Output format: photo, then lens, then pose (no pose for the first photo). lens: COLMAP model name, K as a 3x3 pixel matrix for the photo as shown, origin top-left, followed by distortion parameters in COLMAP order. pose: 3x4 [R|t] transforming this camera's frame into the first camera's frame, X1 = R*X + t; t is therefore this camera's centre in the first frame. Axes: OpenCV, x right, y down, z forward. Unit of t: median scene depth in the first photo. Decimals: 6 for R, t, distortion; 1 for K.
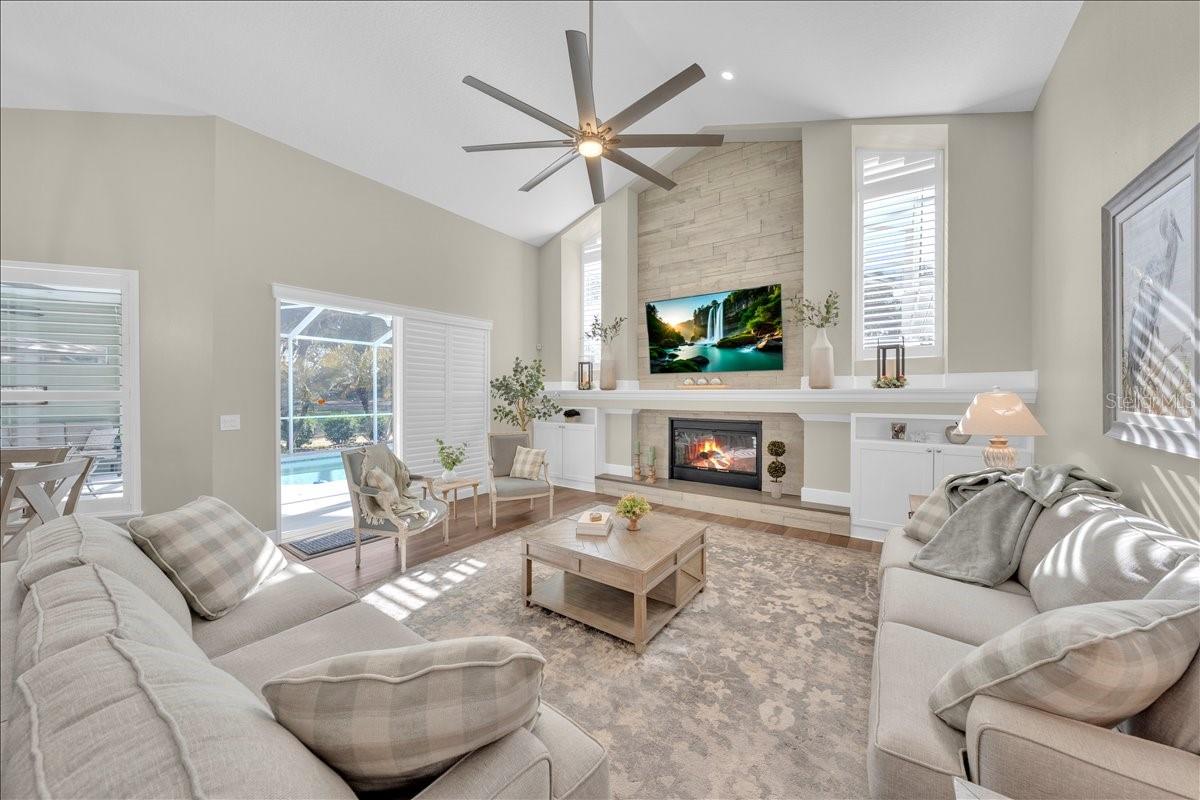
lens RADIAL K [[414.4, 0, 599.4], [0, 414.4, 397.5], [0, 0, 1]] dist [-0.002594, -0.000368]
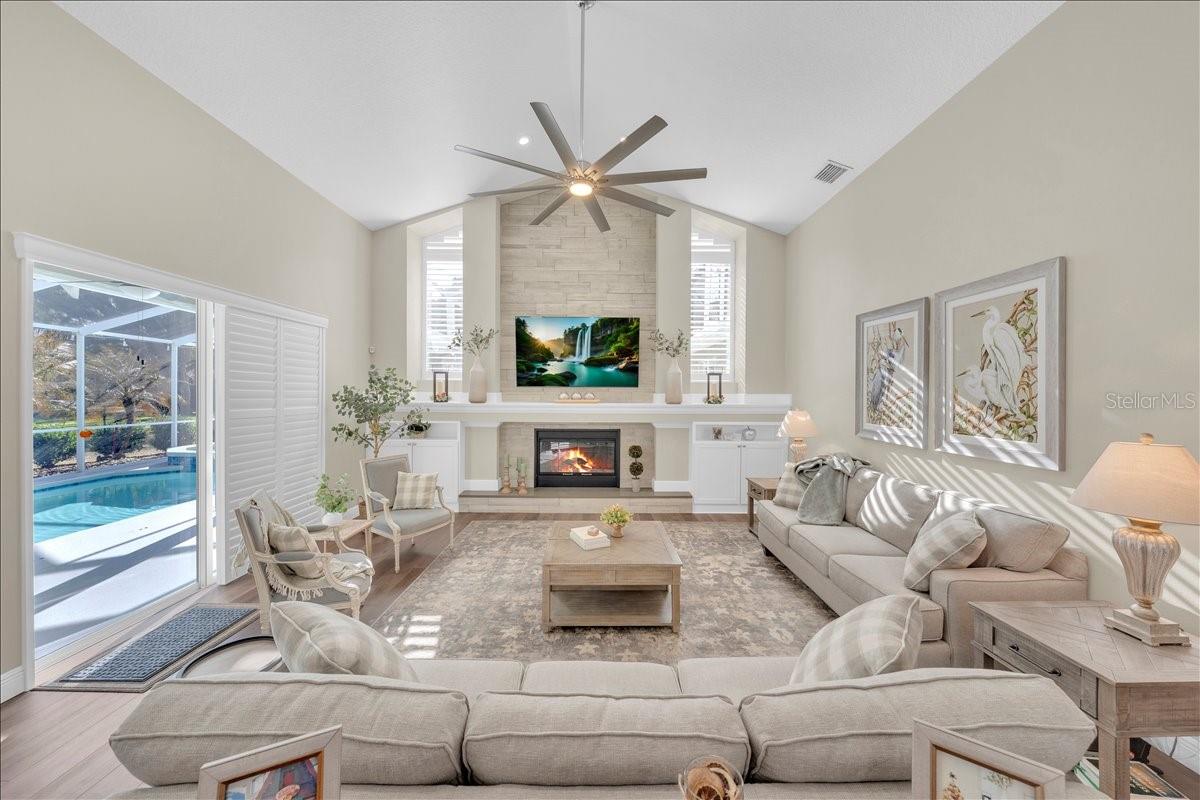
lens RADIAL K [[414.4, 0, 613.2], [0, 414.4, 398.3], [0, 0, 1]] dist [-0.002594, -0.000368]
pose [[0.809424, -0.001556, 0.587223, -0.326562], [0.000573, 0.999998, 0.001861, -0.034684], [-0.587224, -0.001170, 0.809423, 0.046105]]
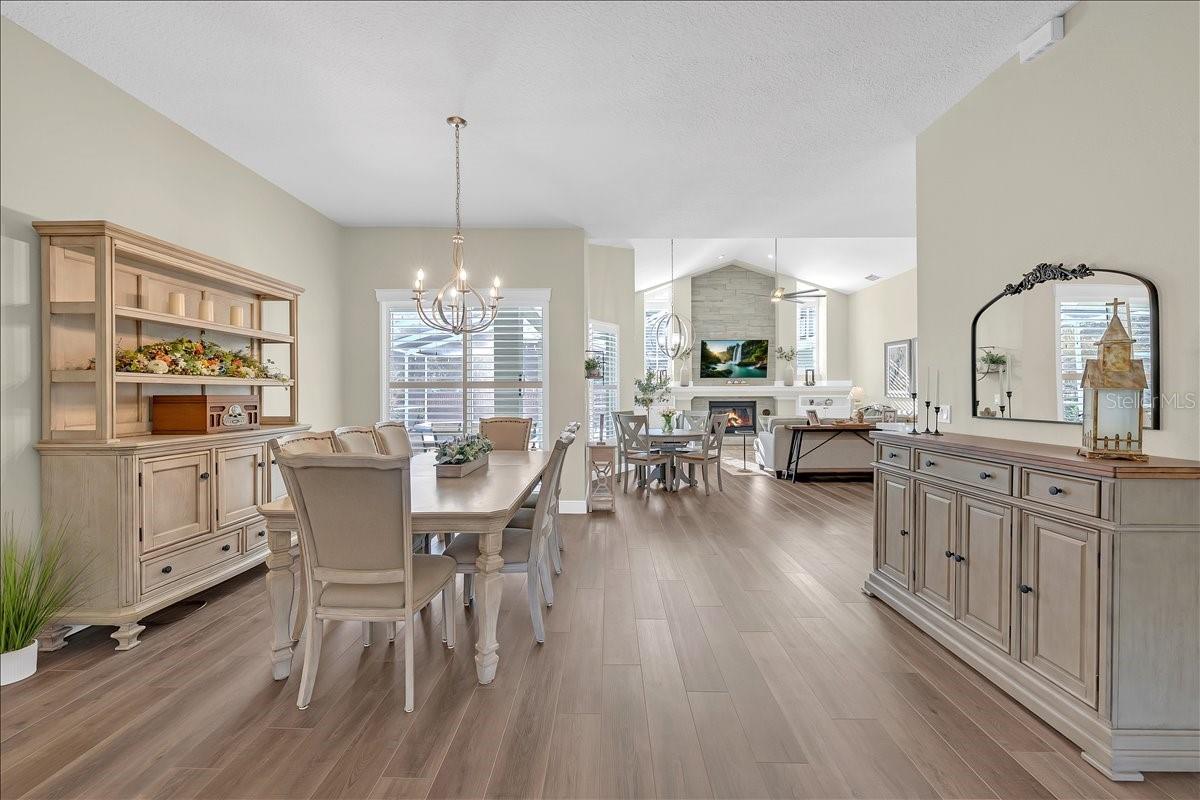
lens RADIAL K [[497.1, 0, 606.1], [0, 497.1, 390.3], [0, 0, 1]] dist [-0.000238, 0.000032]
pose [[0.825231, 0.003143, 0.564786, -1.721221], [0.008179, 0.999813, -0.017515, 0.040278], [-0.564736, 0.019074, 0.825052, -0.696691]]
